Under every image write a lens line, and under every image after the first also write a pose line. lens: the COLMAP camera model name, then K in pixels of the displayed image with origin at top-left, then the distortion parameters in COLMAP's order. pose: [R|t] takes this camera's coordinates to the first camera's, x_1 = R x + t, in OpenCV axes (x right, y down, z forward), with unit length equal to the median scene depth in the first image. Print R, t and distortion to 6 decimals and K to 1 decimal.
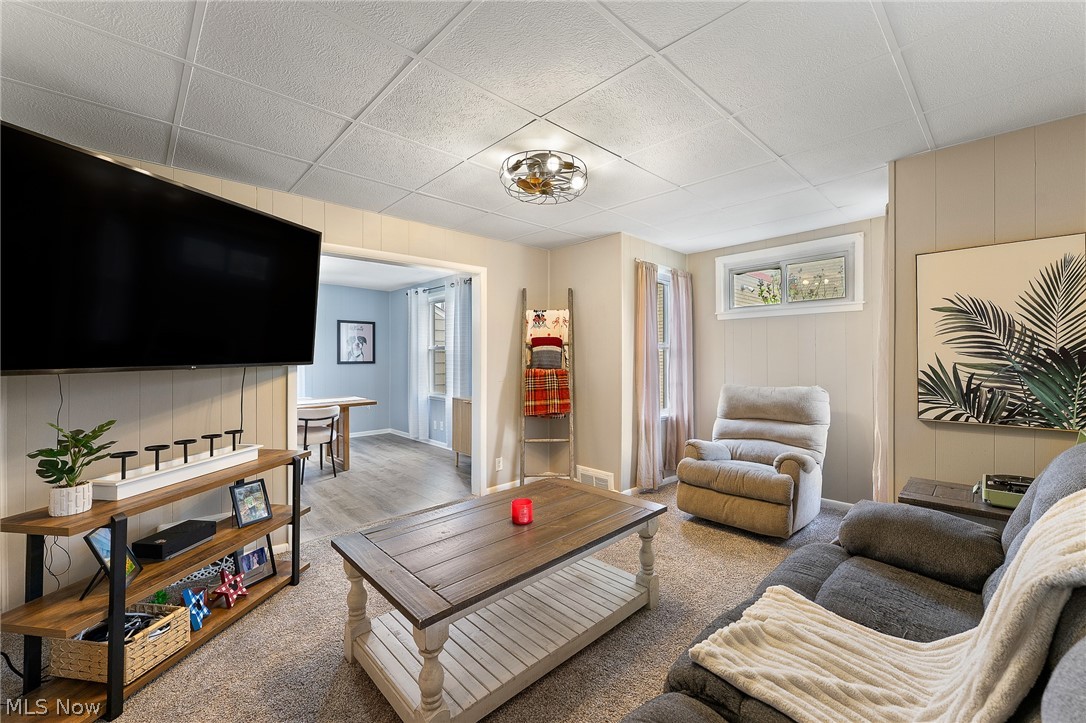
lens RADIAL K [[439.7, 0, 543.9], [0, 439.7, 364.0], [0, 0, 1]] dist [-0.000286, -0.000230]
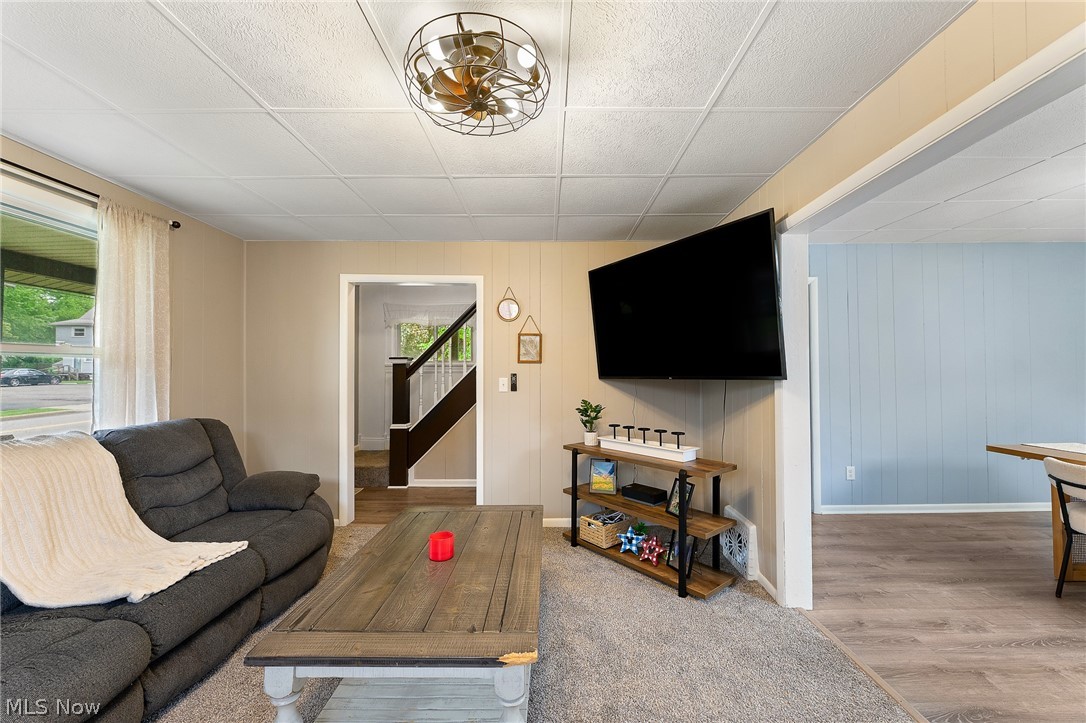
lens RADIAL K [[432.9, 0, 550.0], [0, 432.9, 365.6], [0, 0, 1]] dist [-0.000036, -0.000042]
pose [[-0.681857, -0.001049, -0.731484, 0.410120], [-0.002934, 0.999995, 0.001301, -0.031490], [0.731479, 0.003033, -0.681857, 1.622724]]
